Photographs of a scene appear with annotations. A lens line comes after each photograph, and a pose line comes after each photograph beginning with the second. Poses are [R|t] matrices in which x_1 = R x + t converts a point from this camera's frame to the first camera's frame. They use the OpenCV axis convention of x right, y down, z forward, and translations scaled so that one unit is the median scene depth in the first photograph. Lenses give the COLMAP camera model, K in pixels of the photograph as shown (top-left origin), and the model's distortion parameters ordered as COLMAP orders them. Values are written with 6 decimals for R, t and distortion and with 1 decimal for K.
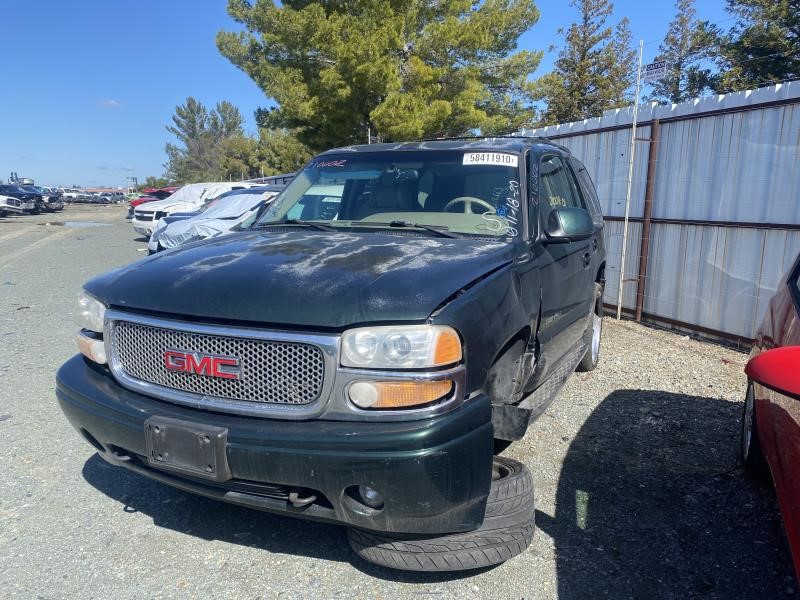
lens RADIAL K [[611.9, 0, 403.8], [0, 611.9, 302.6], [0, 0, 1]] dist [0.023680, -0.022017]
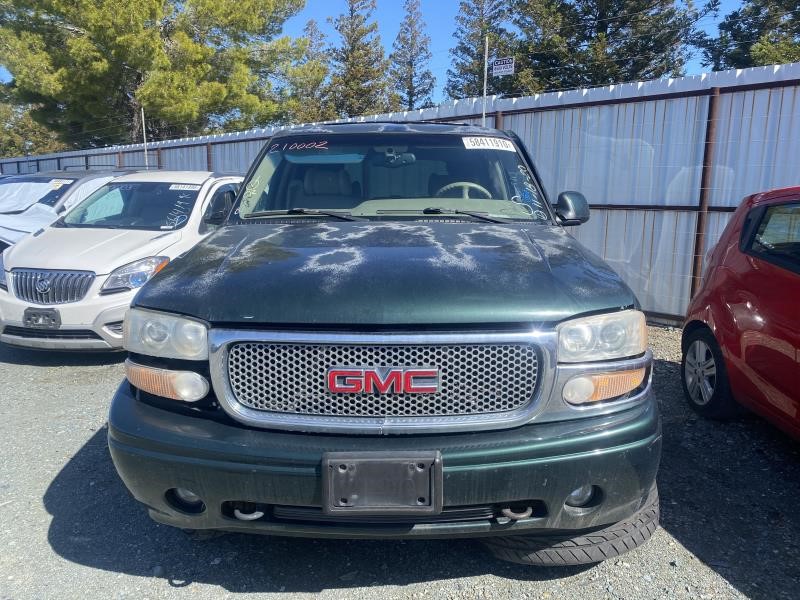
lens RADIAL K [[611.9, 0, 400.9], [0, 611.9, 298.3], [0, 0, 1]] dist [0.023680, -0.022017]
pose [[0.914781, -0.080922, 0.395763, -0.244225], [0.076346, 0.996707, 0.027329, -0.013186], [-0.396671, 0.005215, 0.917946, 0.086693]]
